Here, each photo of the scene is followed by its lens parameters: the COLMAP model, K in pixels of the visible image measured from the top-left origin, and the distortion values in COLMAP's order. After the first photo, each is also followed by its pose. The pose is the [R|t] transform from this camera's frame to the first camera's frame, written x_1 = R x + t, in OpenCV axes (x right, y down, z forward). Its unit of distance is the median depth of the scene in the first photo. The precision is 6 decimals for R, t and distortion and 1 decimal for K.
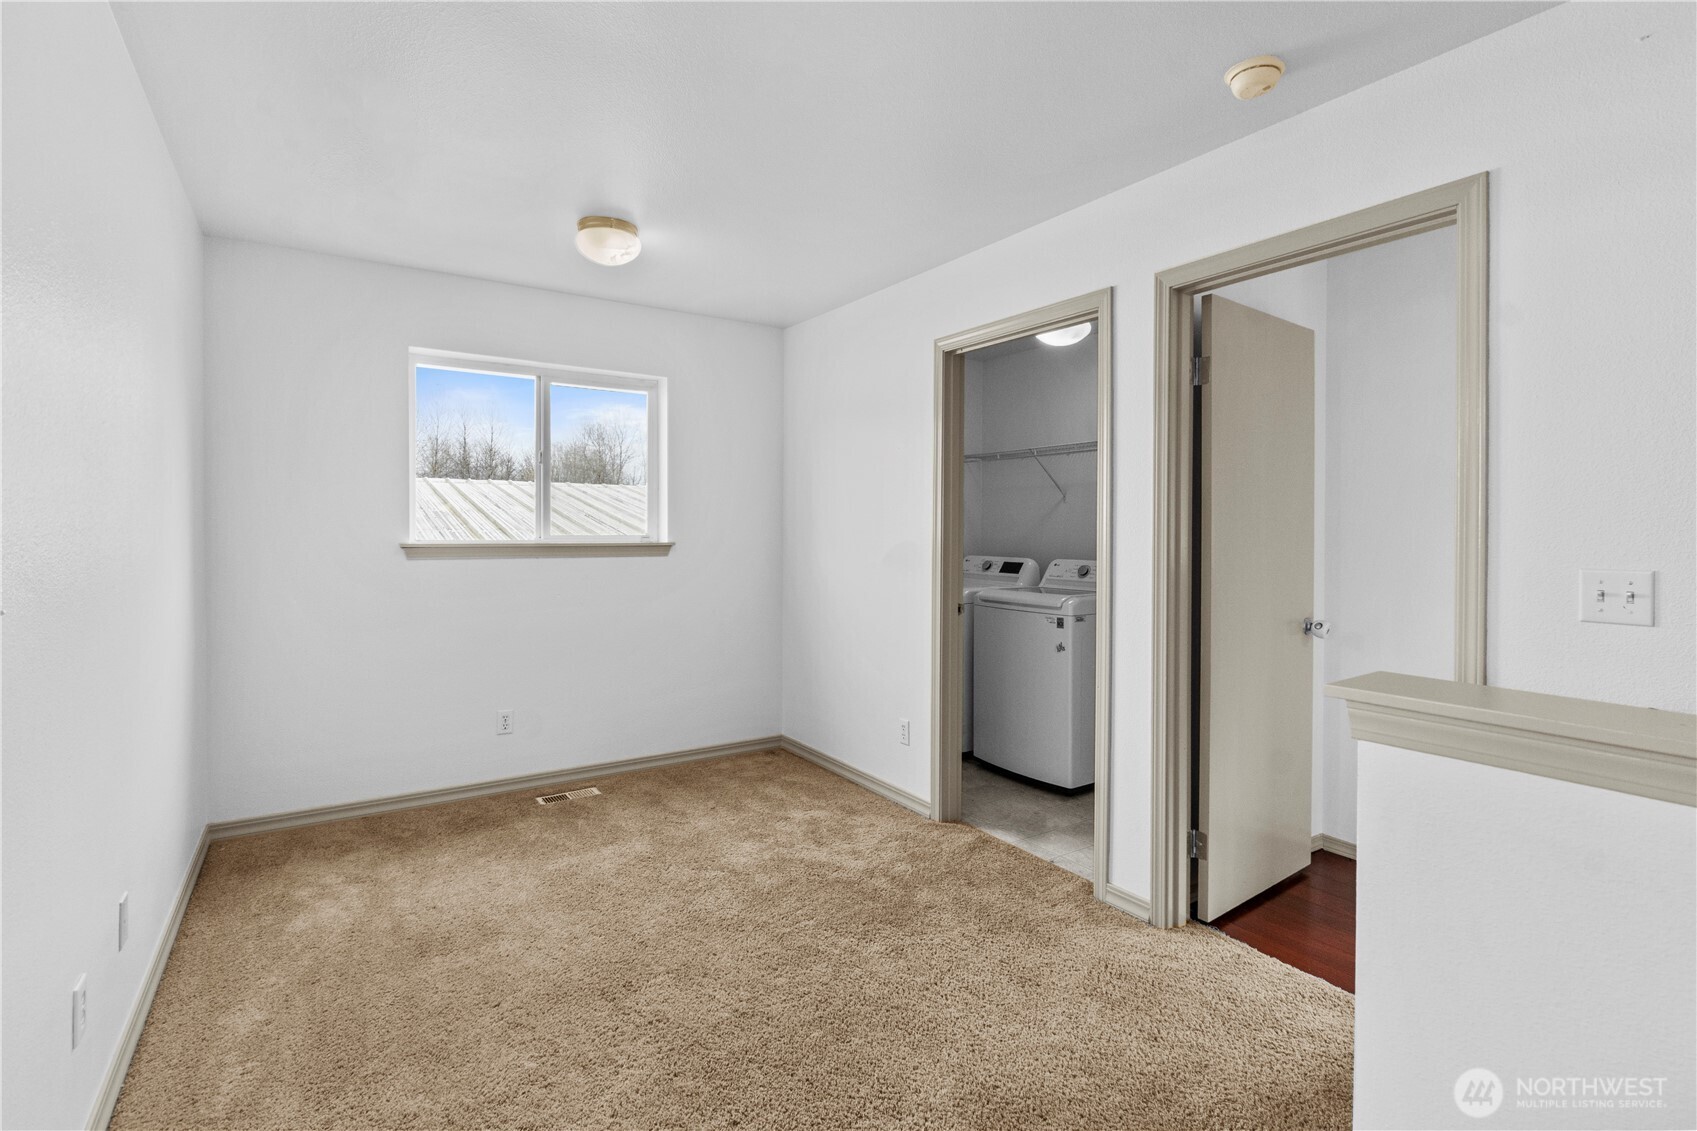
lens RADIAL K [[752.8, 0, 854.6], [0, 752.8, 536.5], [0, 0, 1]] dist [-0.004003, -0.000185]
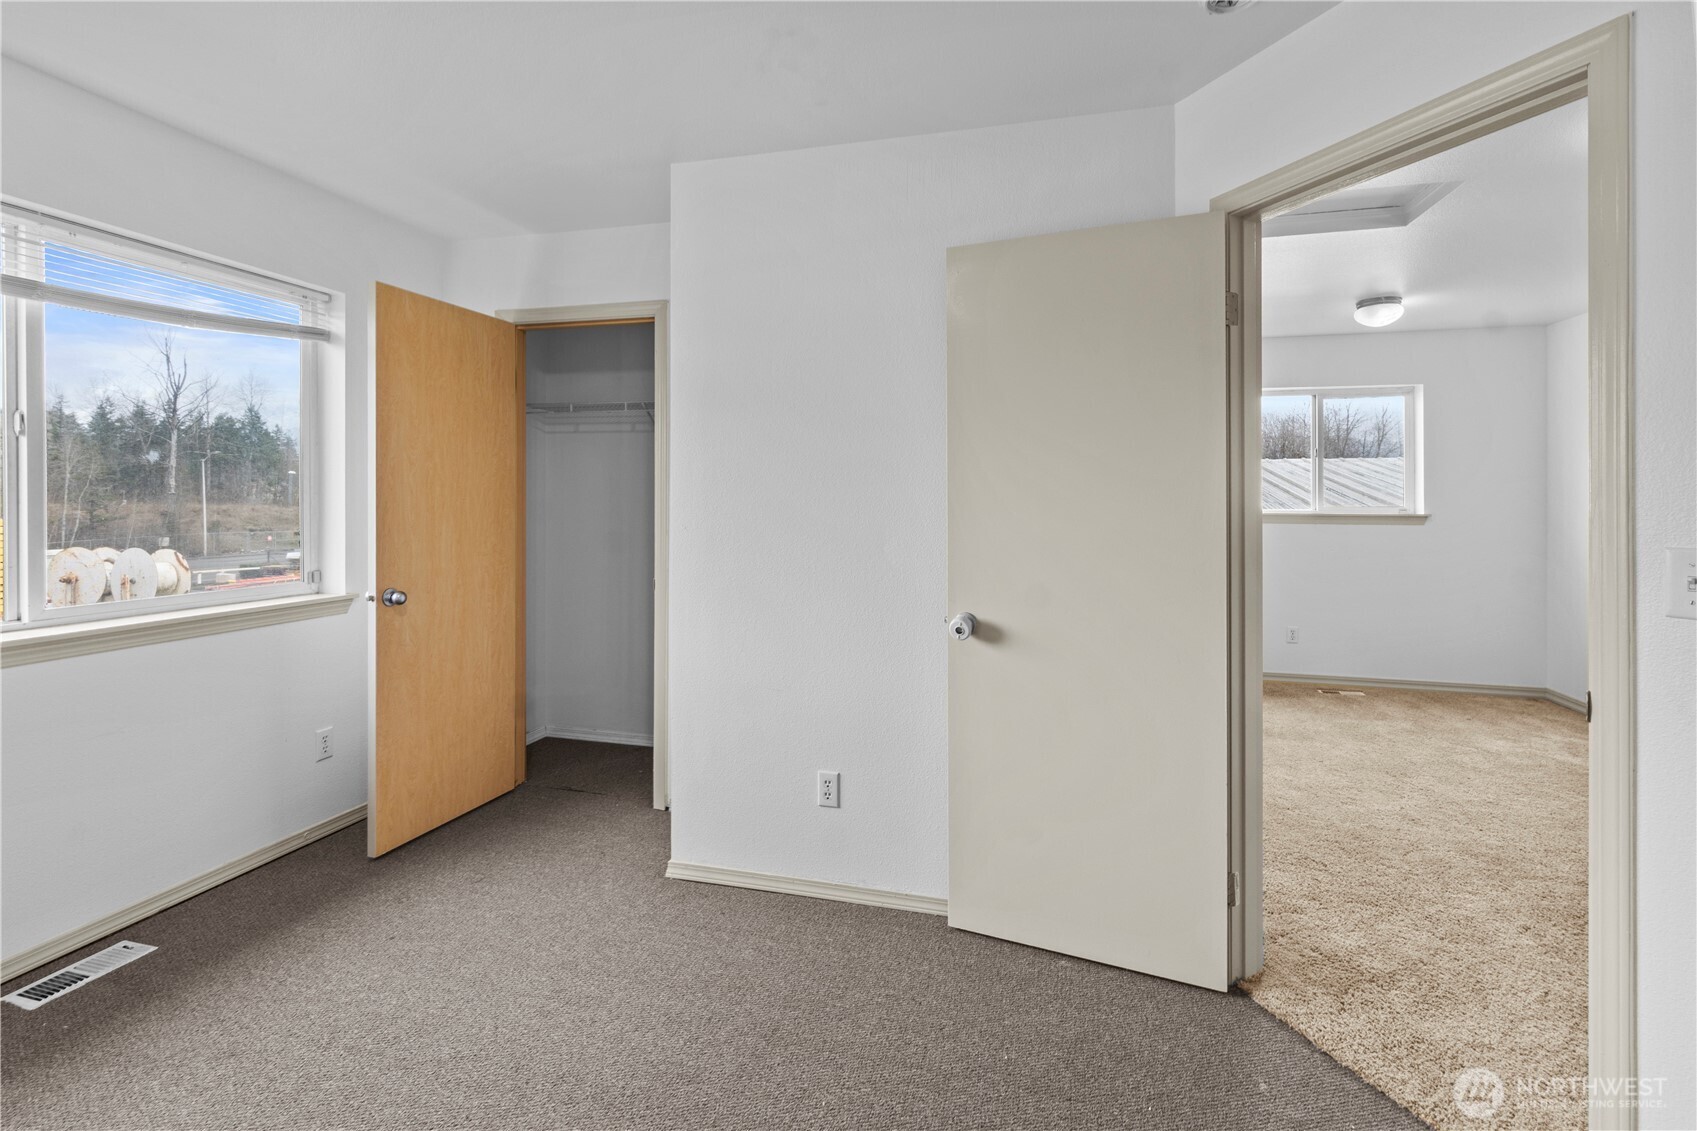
lens RADIAL K [[775.4, 0, 851.4], [0, 775.4, 499.0], [0, 0, 1]] dist [-0.002758, -0.000605]
pose [[0.648823, -0.005870, -0.760917, 0.123422], [-0.002693, 0.999946, -0.010011, -0.002026], [0.760935, 0.008545, 0.648772, -0.607858]]
